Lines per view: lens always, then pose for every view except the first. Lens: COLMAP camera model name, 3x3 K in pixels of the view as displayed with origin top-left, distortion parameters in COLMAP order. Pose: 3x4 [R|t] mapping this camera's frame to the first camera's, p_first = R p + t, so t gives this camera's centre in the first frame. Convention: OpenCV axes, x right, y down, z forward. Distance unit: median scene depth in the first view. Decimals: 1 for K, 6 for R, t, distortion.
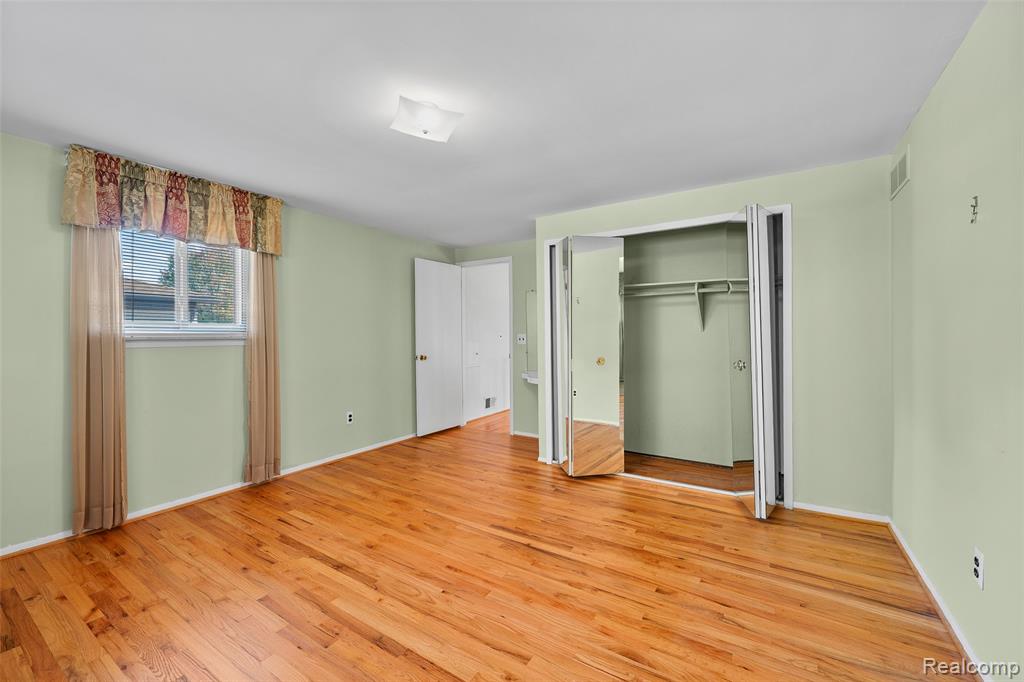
lens RADIAL K [[408.0, 0, 512.8], [0, 408.0, 336.5], [0, 0, 1]] dist [-0.000381, 0.000163]
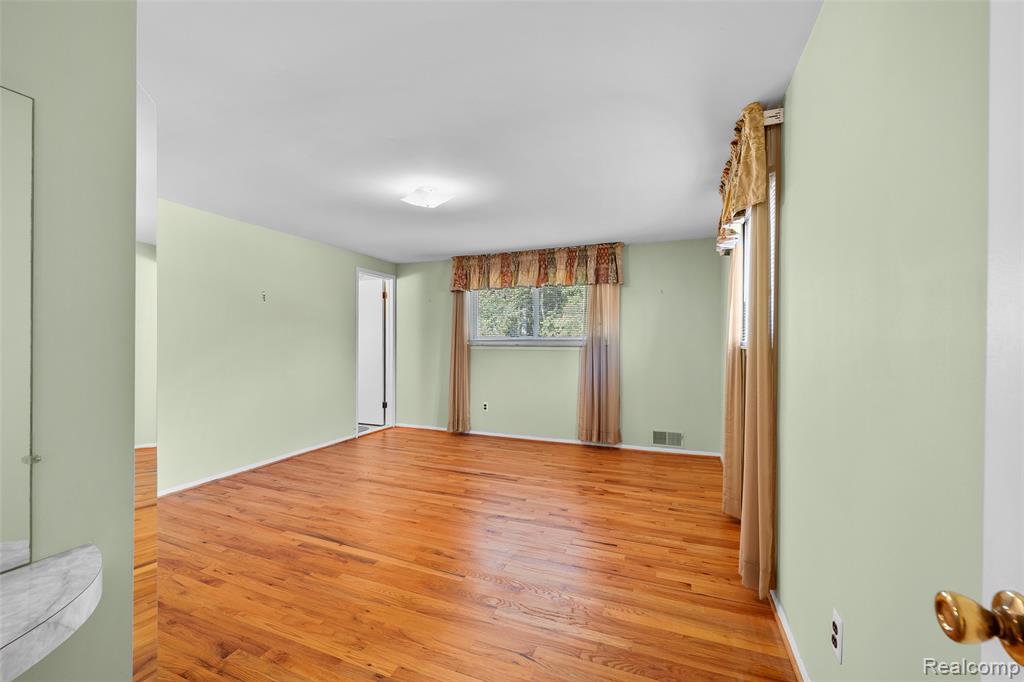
lens RADIAL K [[408.0, 0, 512.4], [0, 408.0, 340.3], [0, 0, 1]] dist [-0.000381, 0.000163]
pose [[-0.981814, 0.000622, -0.189845, -0.209211], [-0.000502, 0.999983, 0.005871, -0.022658], [0.189846, 0.005860, -0.981796, 2.261180]]
